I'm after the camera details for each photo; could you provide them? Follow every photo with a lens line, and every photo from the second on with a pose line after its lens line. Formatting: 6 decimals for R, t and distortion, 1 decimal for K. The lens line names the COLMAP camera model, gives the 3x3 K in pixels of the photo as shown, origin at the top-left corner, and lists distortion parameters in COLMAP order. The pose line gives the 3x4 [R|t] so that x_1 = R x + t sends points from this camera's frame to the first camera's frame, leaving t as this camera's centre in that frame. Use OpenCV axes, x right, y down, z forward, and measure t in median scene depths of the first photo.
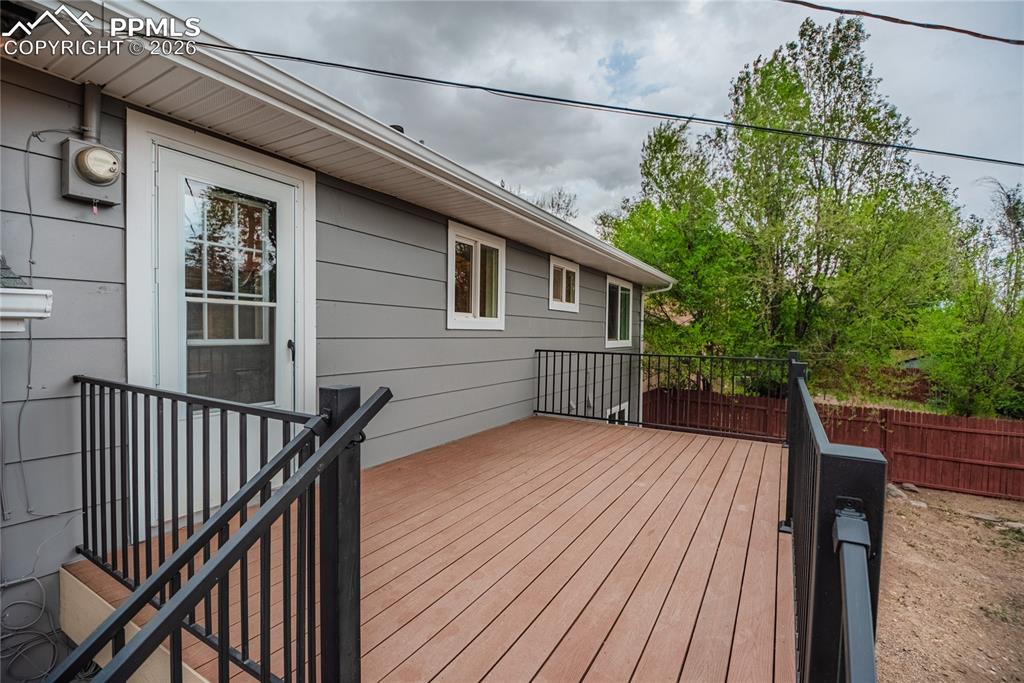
lens RADIAL K [[452.1, 0, 514.7], [0, 452.1, 342.0], [0, 0, 1]] dist [-0.001182, -0.000056]
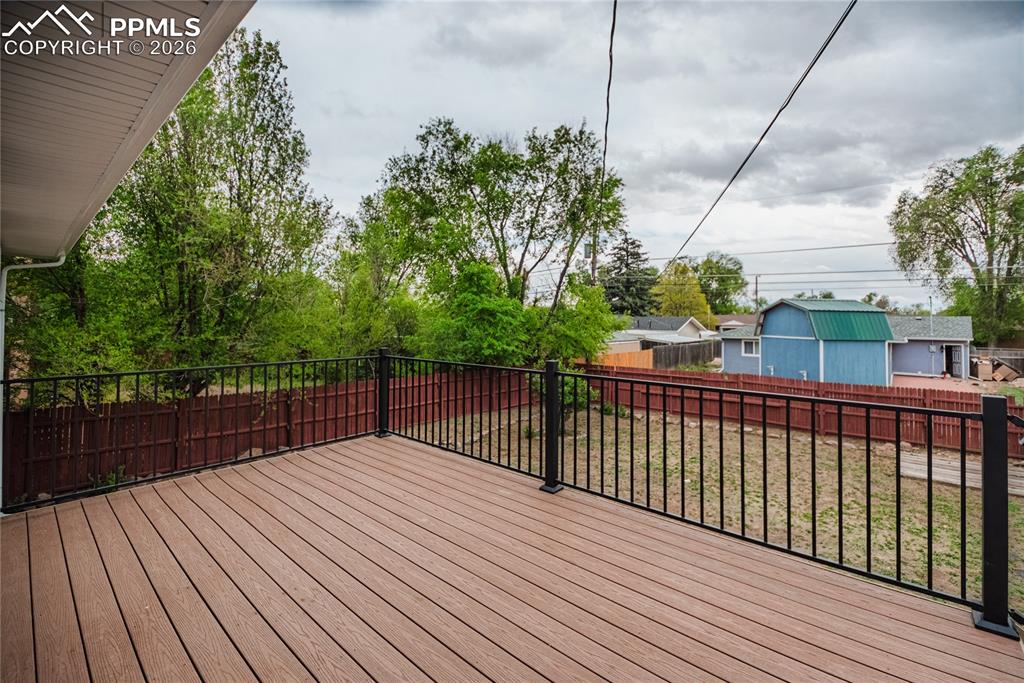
lens RADIAL K [[437.8, 0, 516.7], [0, 437.8, 306.8], [0, 0, 1]] dist [-0.002889, -0.006718]
pose [[0.202812, 0.026871, 0.978849, -0.474677], [0.023139, 0.999213, -0.032225, -0.051623], [-0.978944, 0.029185, 0.202030, 0.620896]]
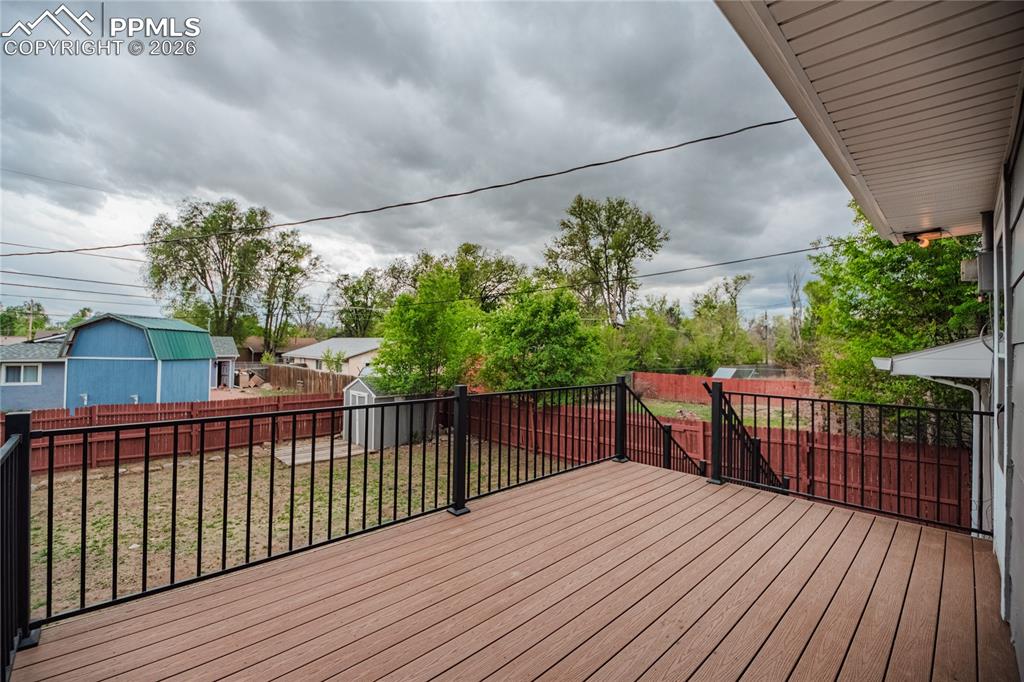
lens RADIAL K [[451.3, 0, 501.3], [0, 451.3, 343.4], [0, 0, 1]] dist [-0.013524, -0.000024]
pose [[-0.959398, -0.018719, 0.281433, 0.100675], [-0.013364, 0.999692, 0.020934, -0.078422], [-0.281738, 0.016323, -0.959353, 1.644299]]
